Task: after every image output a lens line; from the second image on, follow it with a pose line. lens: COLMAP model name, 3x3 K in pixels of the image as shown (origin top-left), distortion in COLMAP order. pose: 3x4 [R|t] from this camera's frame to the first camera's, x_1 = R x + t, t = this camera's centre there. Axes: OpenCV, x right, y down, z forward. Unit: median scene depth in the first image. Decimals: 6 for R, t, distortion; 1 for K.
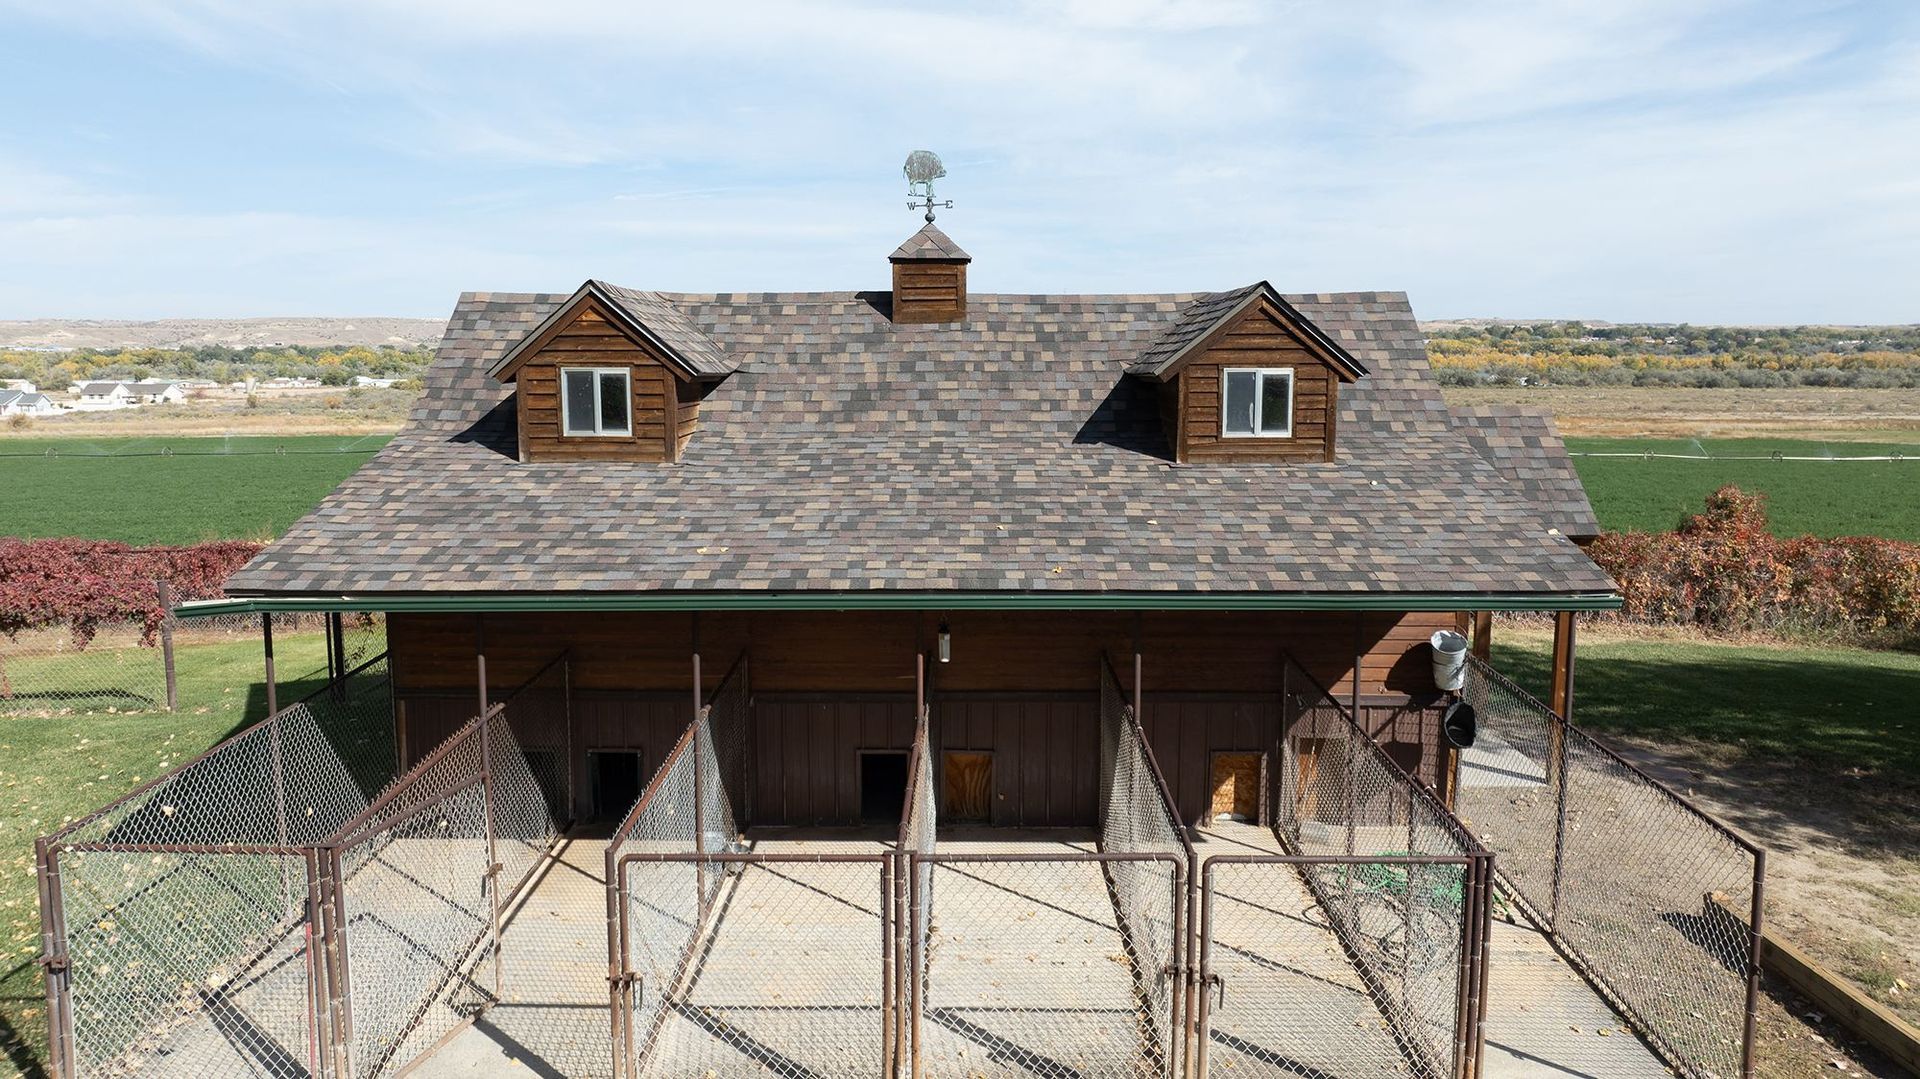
lens RADIAL K [[1350.6, 0, 966.6], [0, 1350.6, 524.7], [0, 0, 1]] dist [-0.024712, 0.004215]
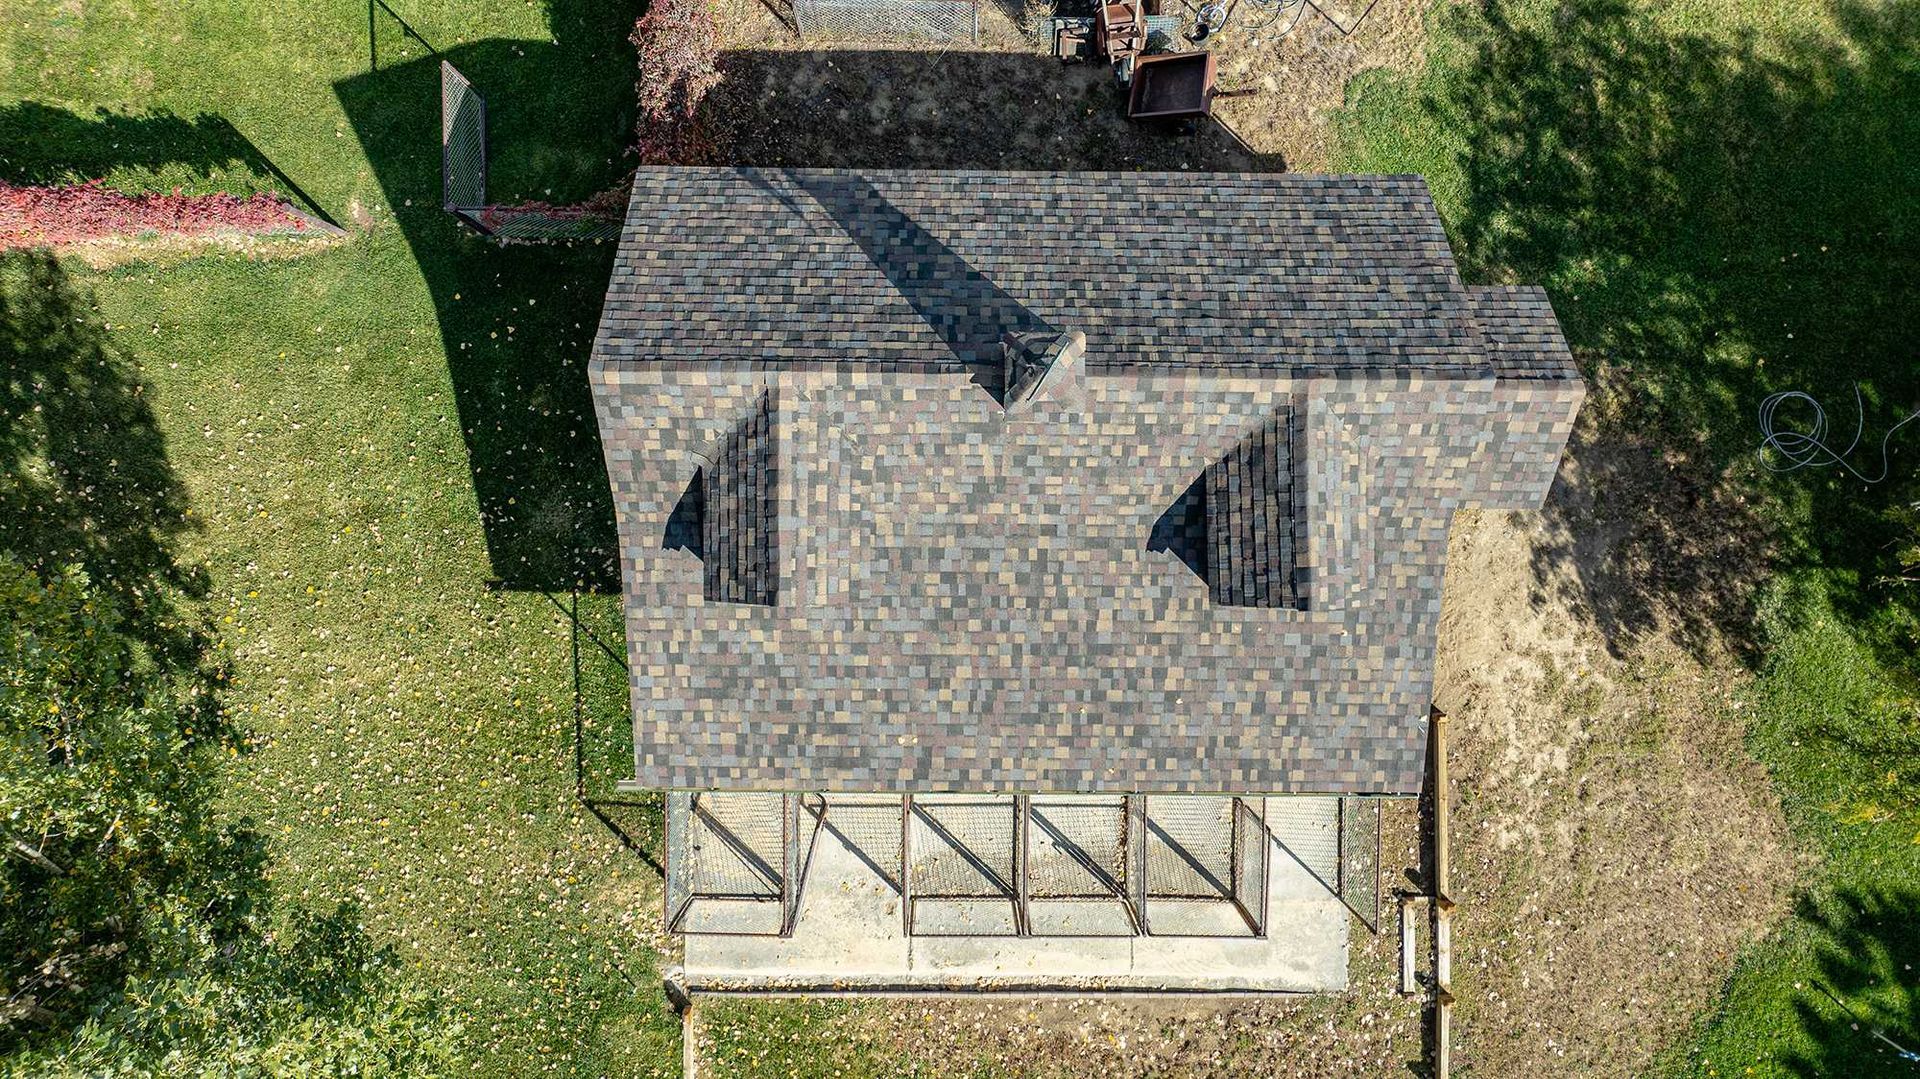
lens RADIAL K [[1350.6, 0, 951.9], [0, 1350.6, 528.8], [0, 0, 1]] dist [-0.024712, 0.004215]
pose [[0.999942, -0.003461, 0.010233, -0.115228], [-0.009763, 0.115729, 0.993233, -1.270826], [-0.004621, -0.993275, 0.115688, 0.814834]]
